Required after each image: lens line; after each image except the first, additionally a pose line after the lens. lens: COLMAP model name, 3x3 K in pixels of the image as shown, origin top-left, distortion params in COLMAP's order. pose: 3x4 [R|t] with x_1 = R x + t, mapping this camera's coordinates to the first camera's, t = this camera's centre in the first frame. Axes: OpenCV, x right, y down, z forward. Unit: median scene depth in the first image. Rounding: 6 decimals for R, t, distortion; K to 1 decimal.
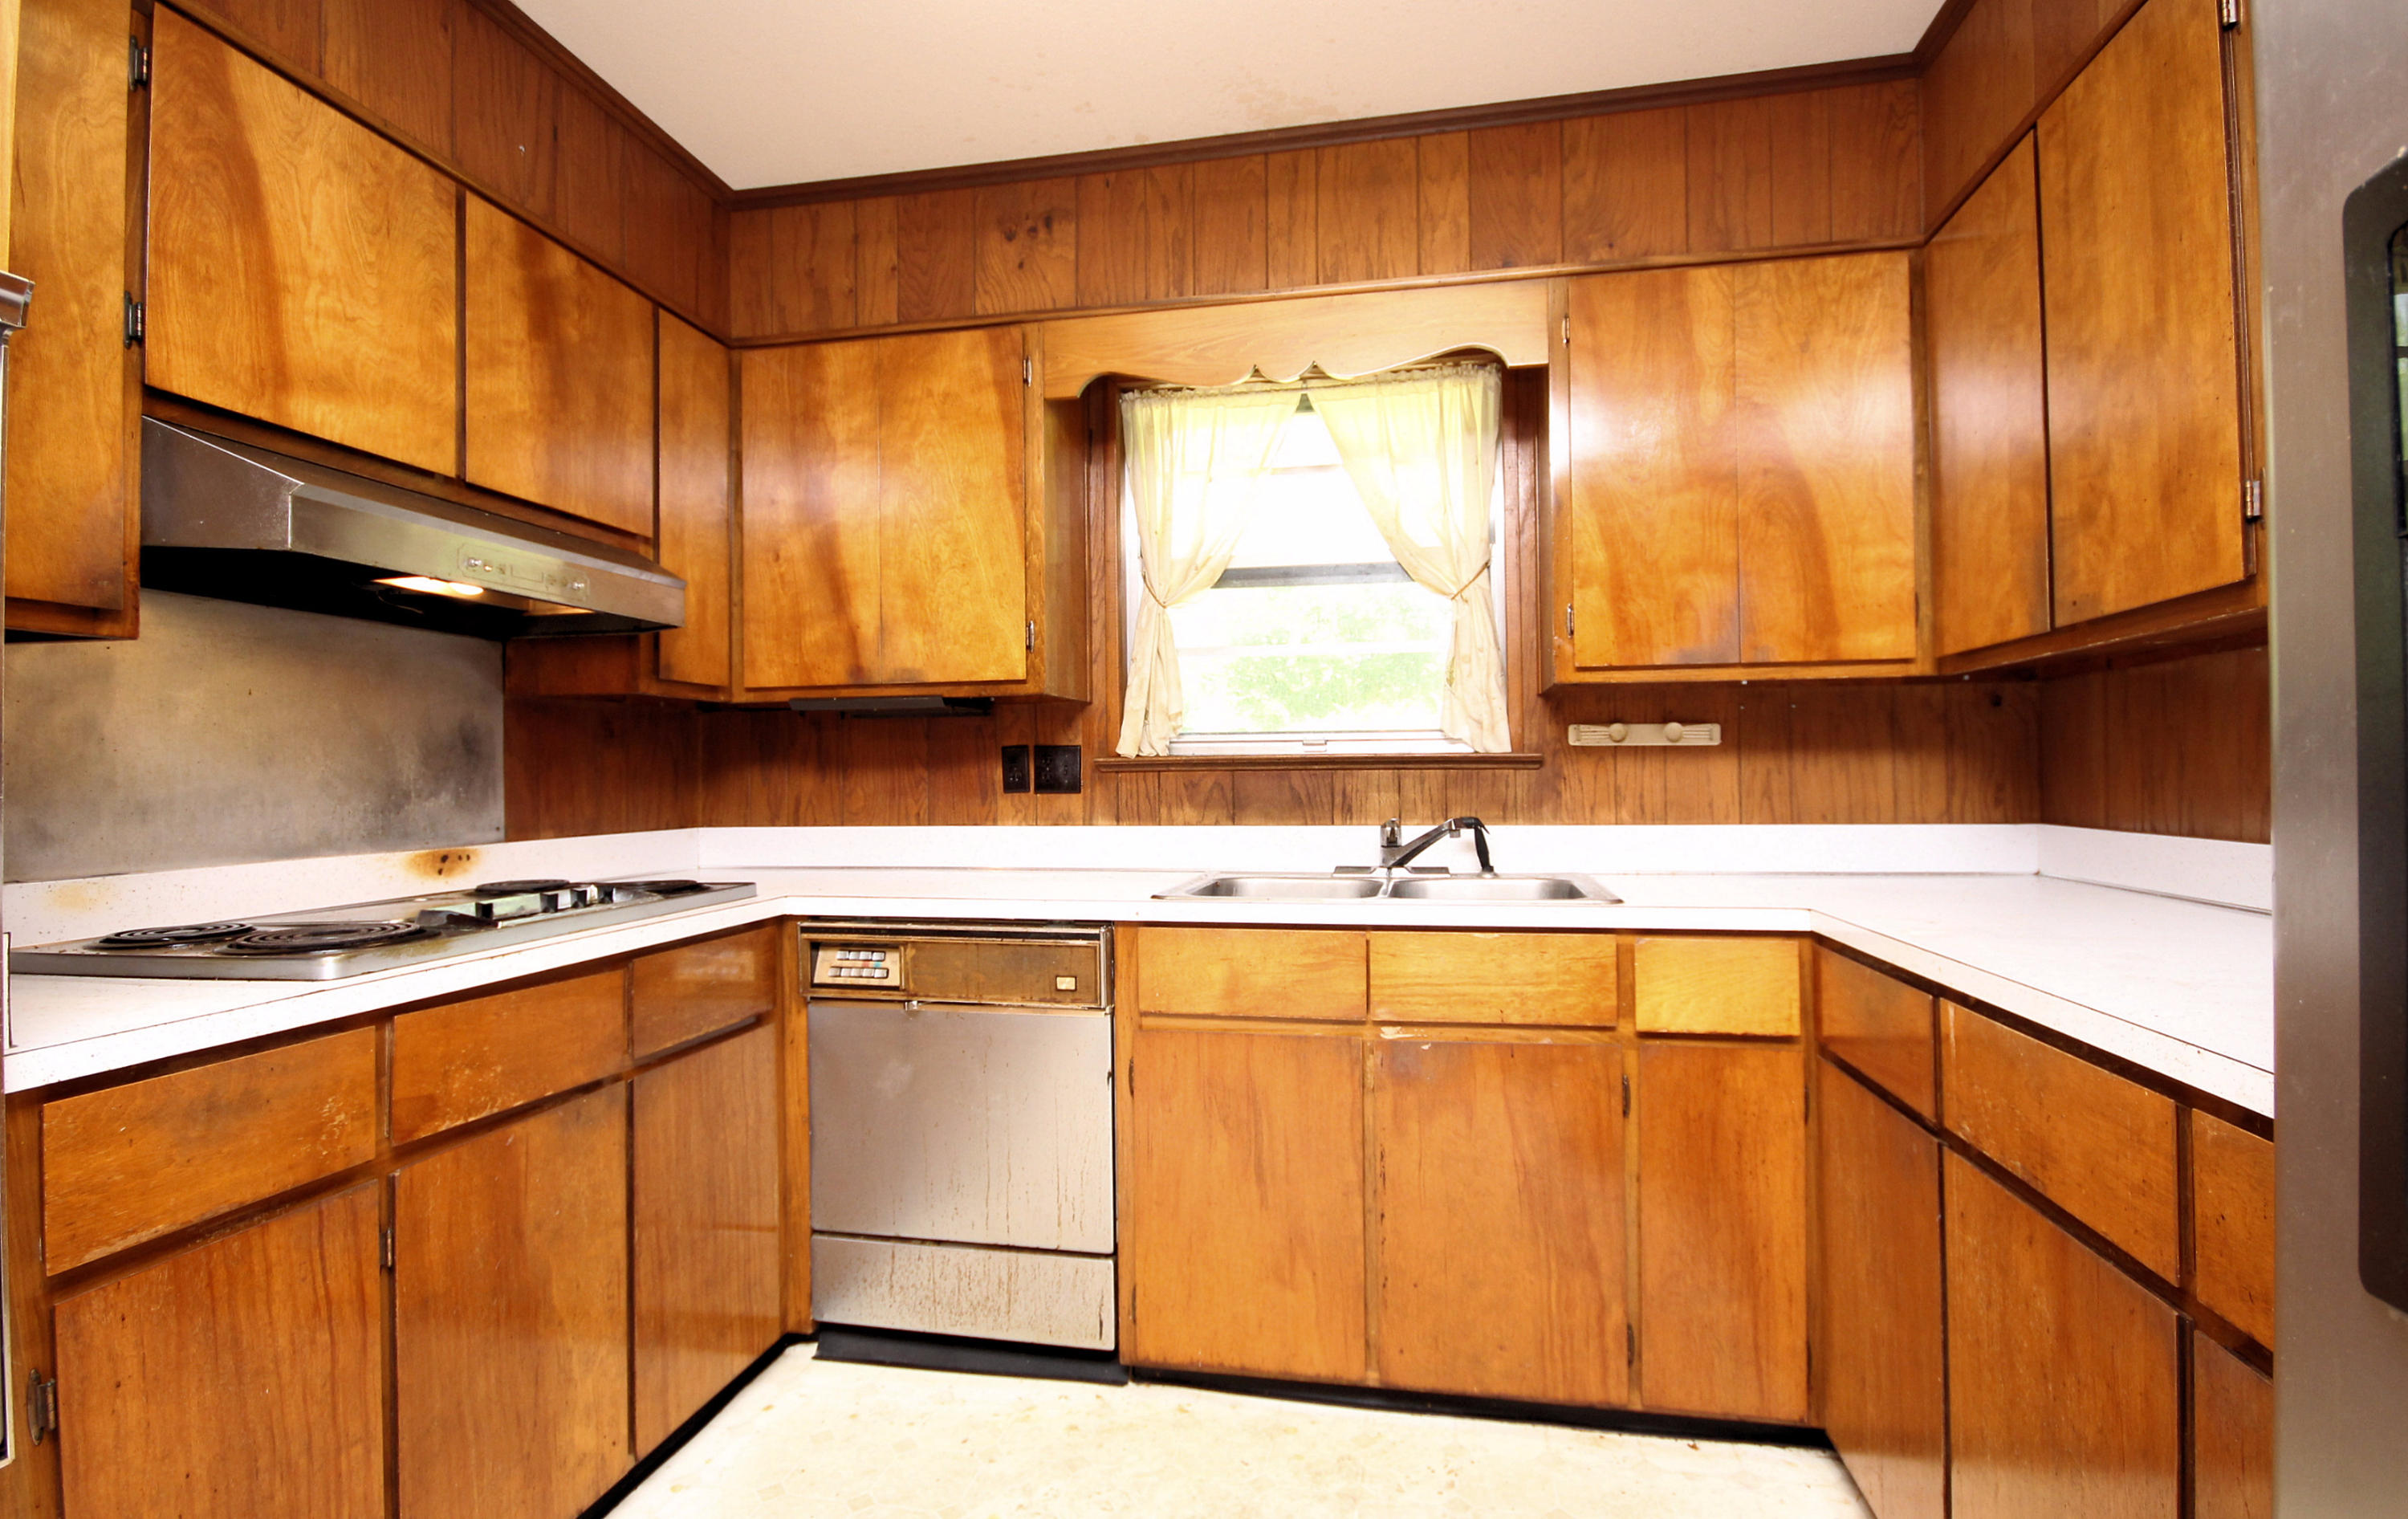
lens RADIAL K [[1158.8, 0, 1212.2], [0, 1158.8, 765.3], [0, 0, 1]] dist [0.004201, 0.000449]
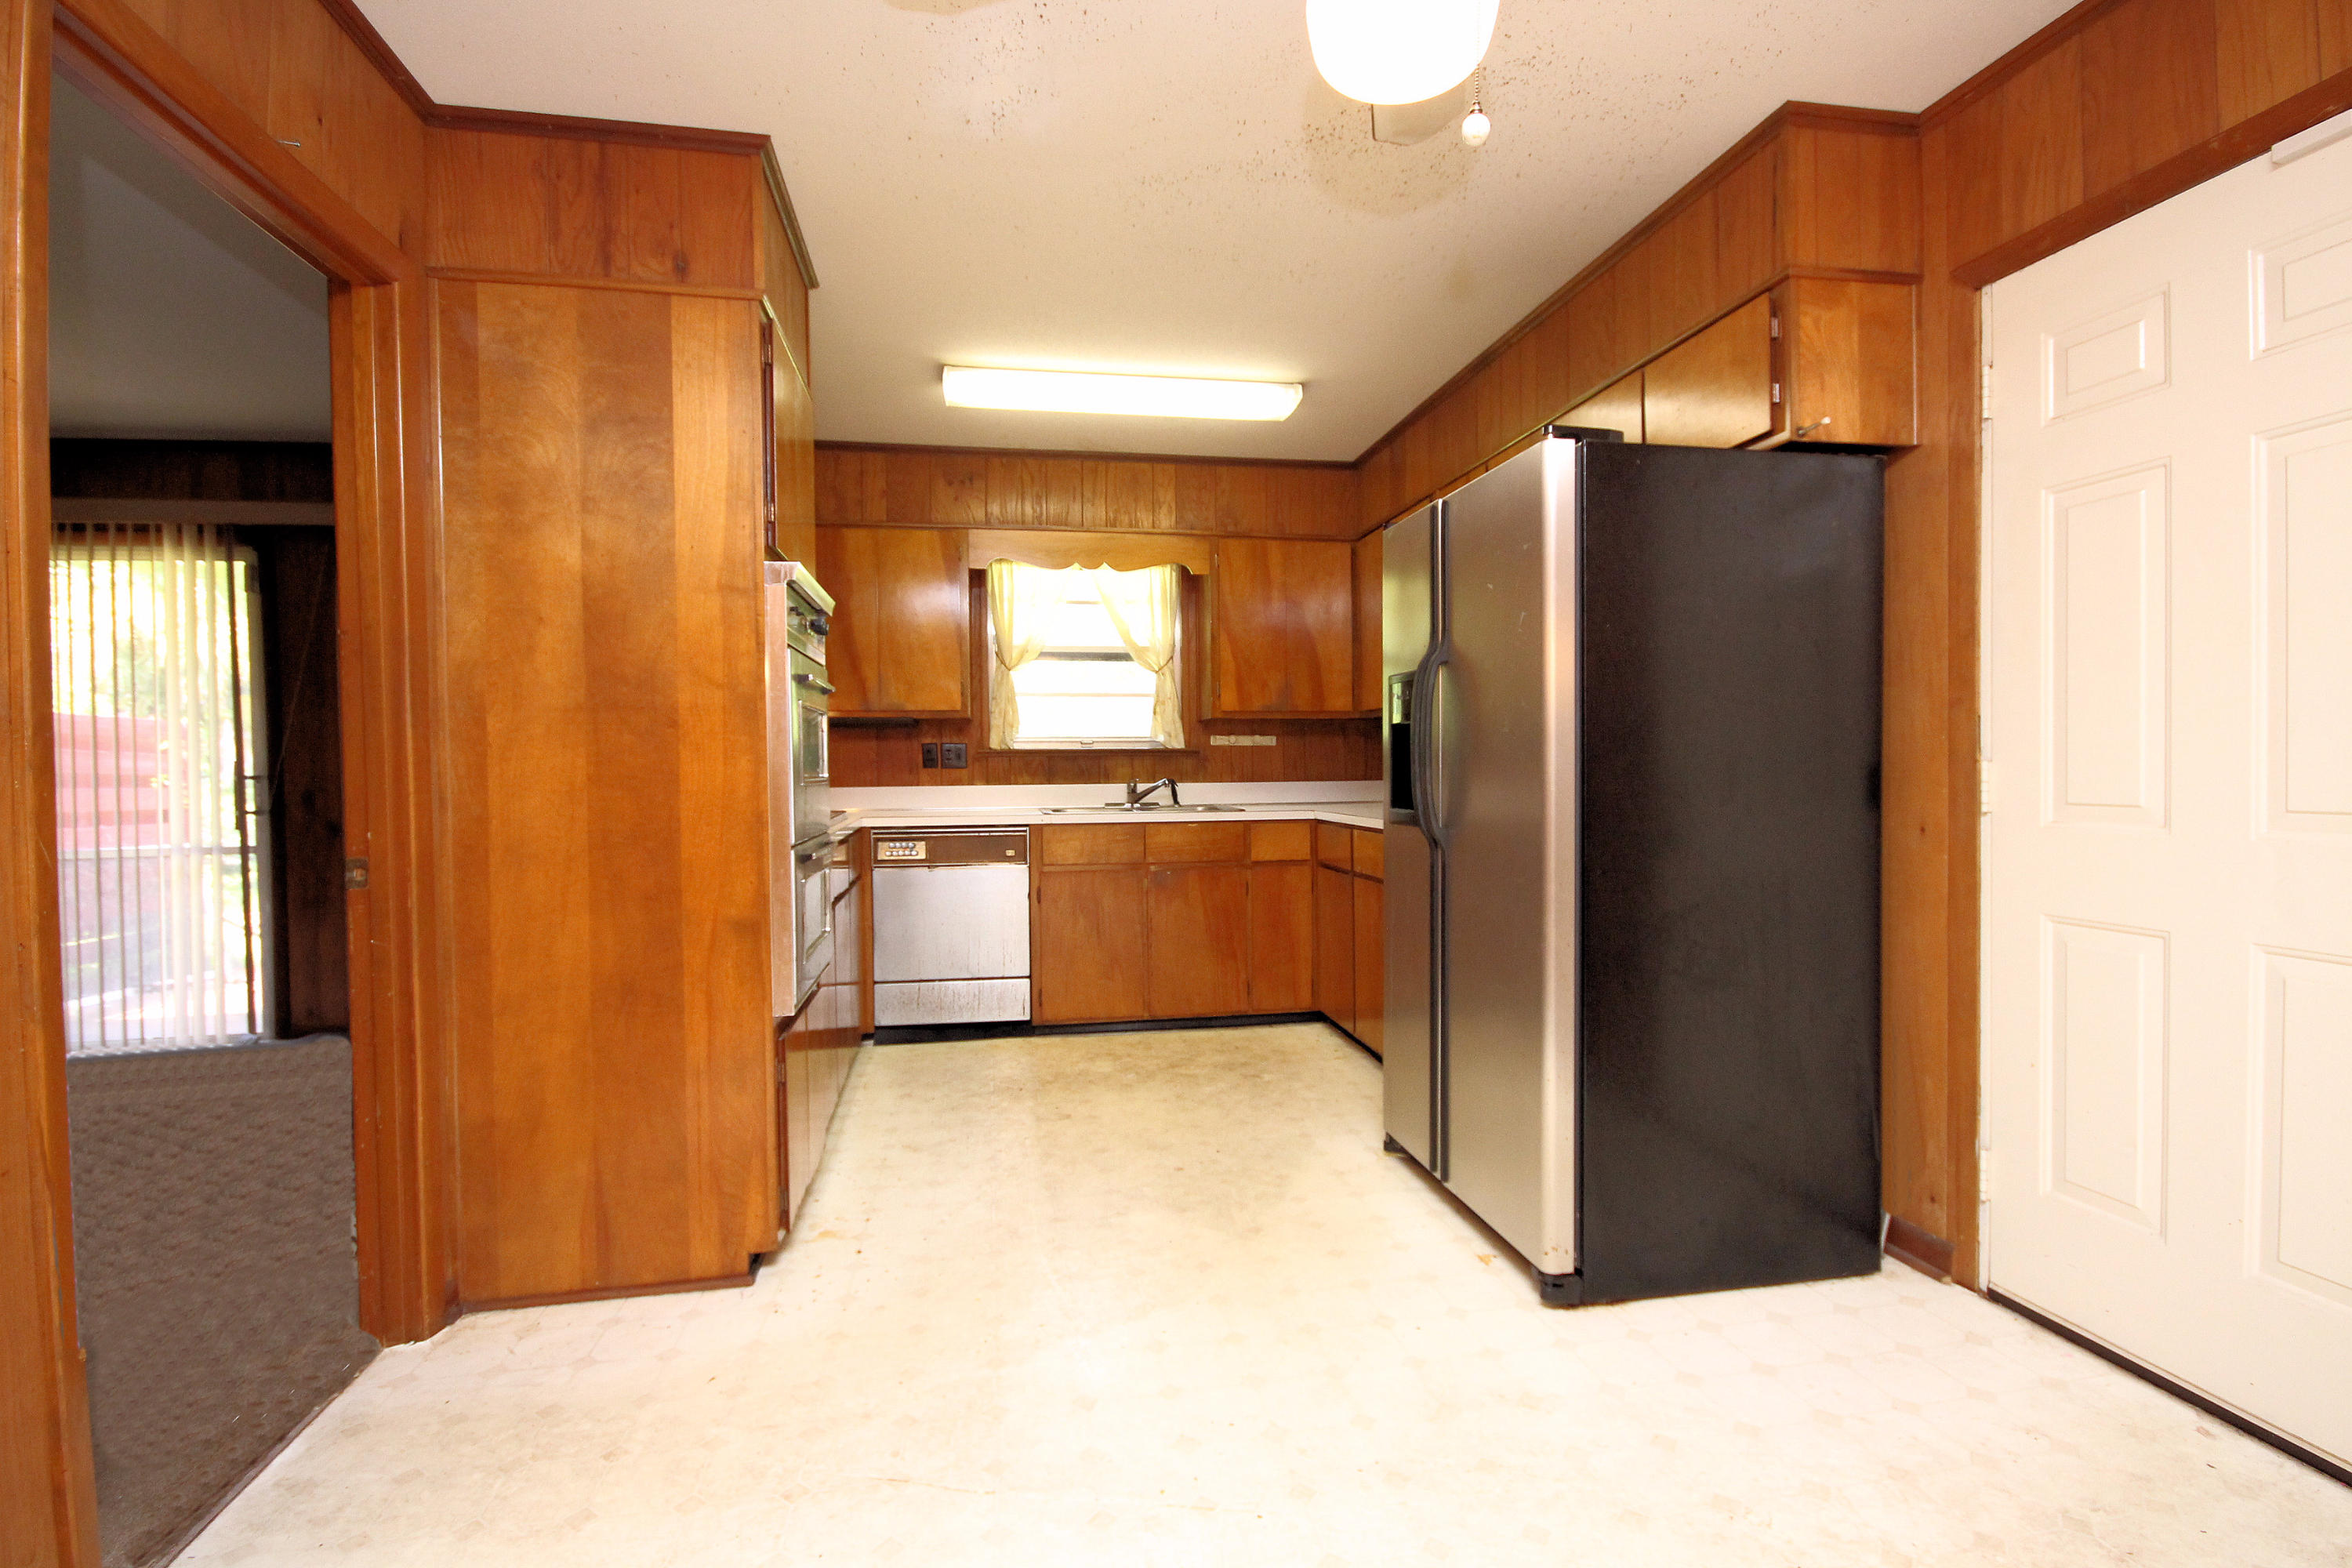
lens RADIAL K [[1088.9, 0, 1170.9], [0, 1088.9, 784.7], [0, 0, 1]] dist [-0.003873, 0.001175]
pose [[0.936485, -0.005175, 0.350669, -0.521059], [-0.003390, 0.999711, 0.023806, 0.008460], [-0.350691, -0.023482, 0.936197, -0.952498]]
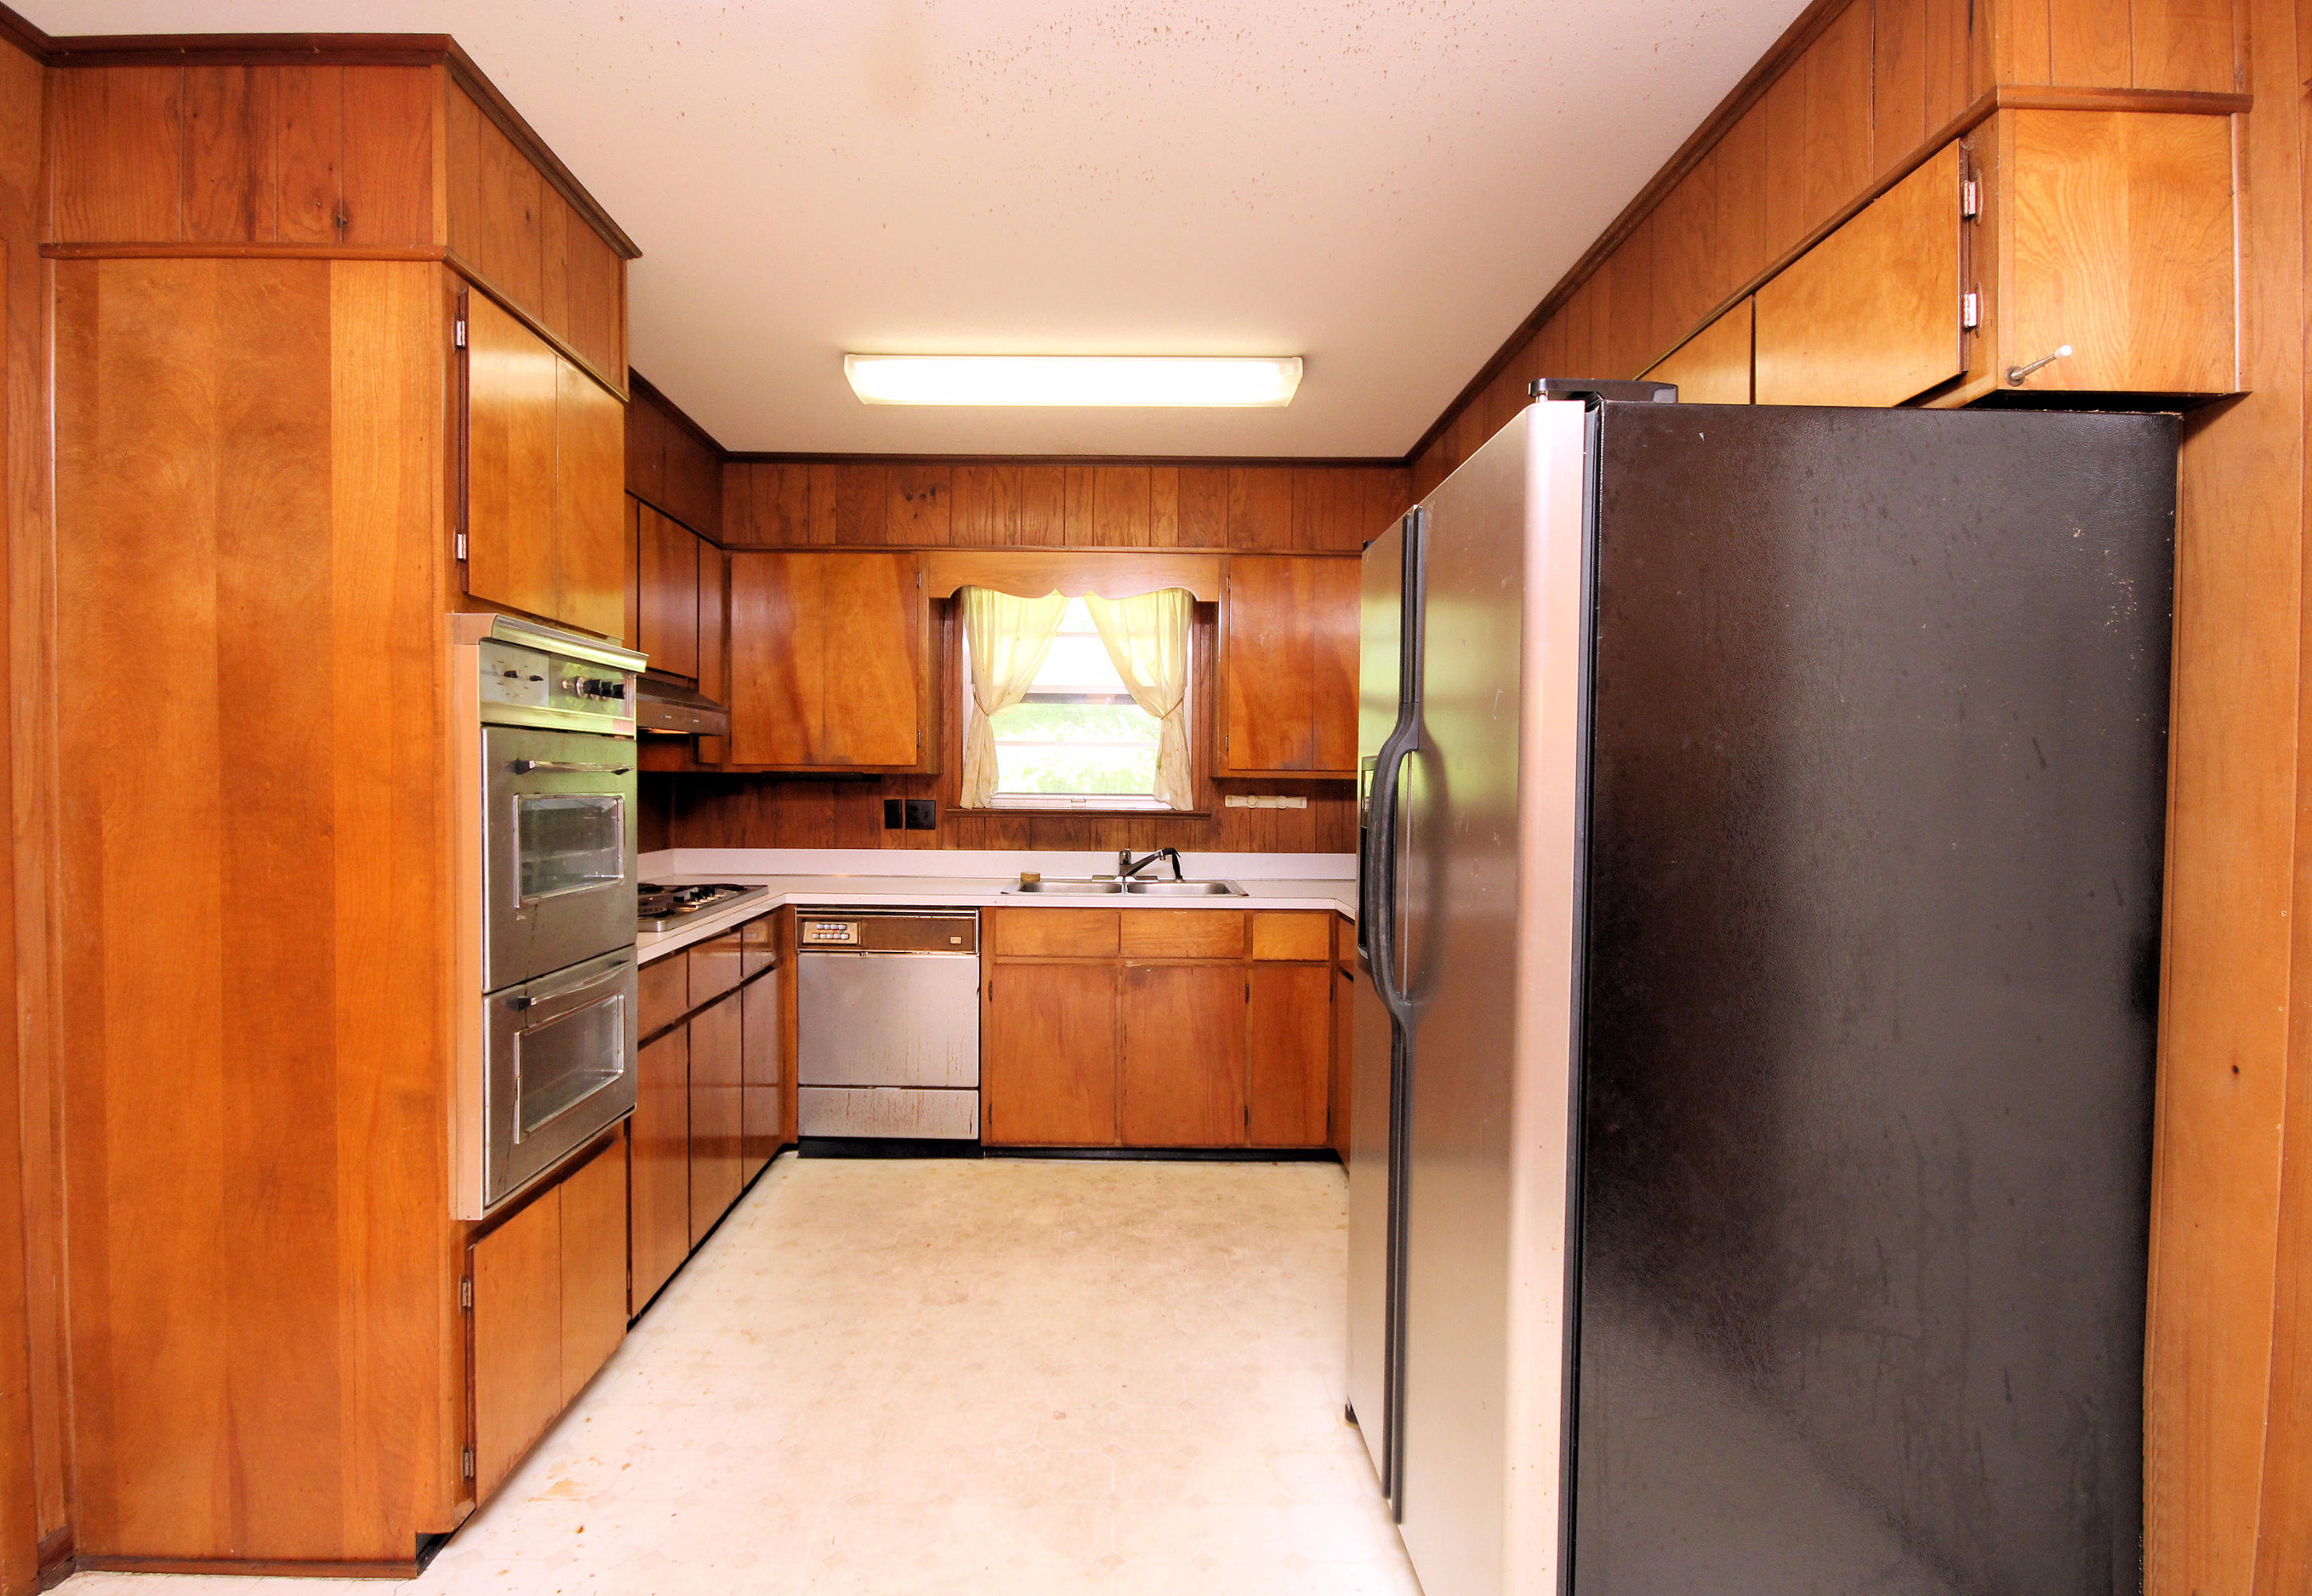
lens RADIAL K [[1114.1, 0, 1109.0], [0, 1114.1, 810.3], [0, 0, 1]] dist [-0.004885, -0.006830]
pose [[0.982424, 0.013204, 0.186196, -0.202645], [-0.019745, 0.999250, 0.033314, -0.073866], [-0.185616, -0.036405, 0.981948, -0.704285]]
